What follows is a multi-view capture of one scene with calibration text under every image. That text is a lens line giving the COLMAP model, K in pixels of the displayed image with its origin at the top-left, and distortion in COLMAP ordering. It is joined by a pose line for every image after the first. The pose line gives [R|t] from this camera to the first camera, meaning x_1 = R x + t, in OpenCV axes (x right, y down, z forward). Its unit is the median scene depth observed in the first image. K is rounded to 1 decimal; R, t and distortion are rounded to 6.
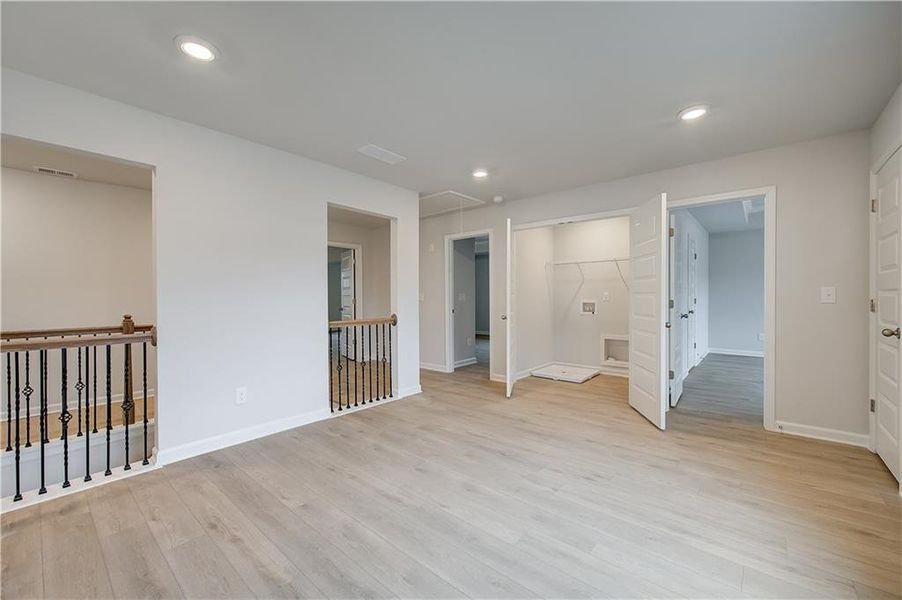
lens RADIAL K [[361.1, 0, 452.6], [0, 361.1, 299.6], [0, 0, 1]] dist [0.003025, -0.000581]
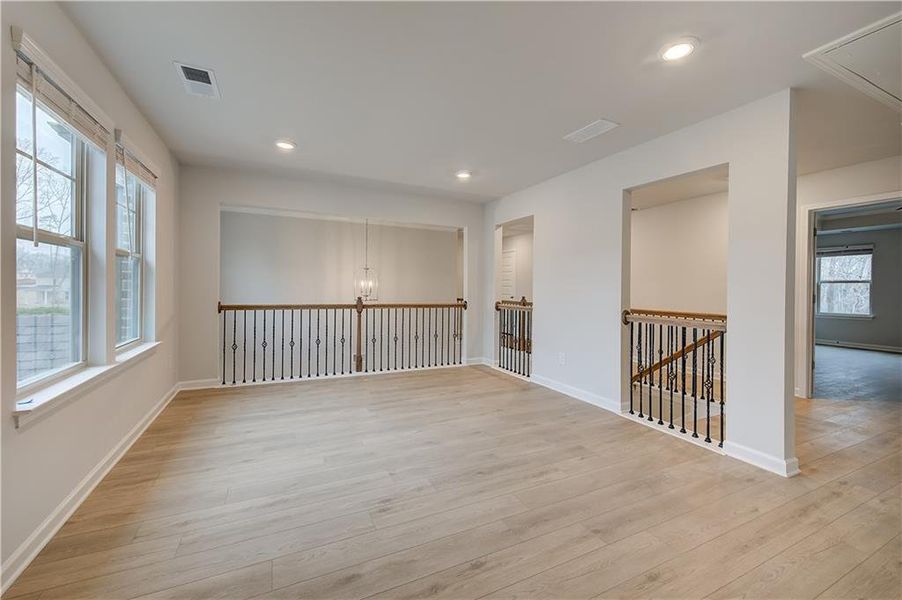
lens RADIAL K [[372.2, 0, 448.8], [0, 372.2, 288.1], [0, 0, 1]] dist [0.001482, -0.000031]
pose [[-0.406338, -0.003358, -0.913717, 0.850660], [-0.020892, 0.999766, 0.005616, -0.002691], [0.913484, 0.021372, -0.406313, 1.131358]]
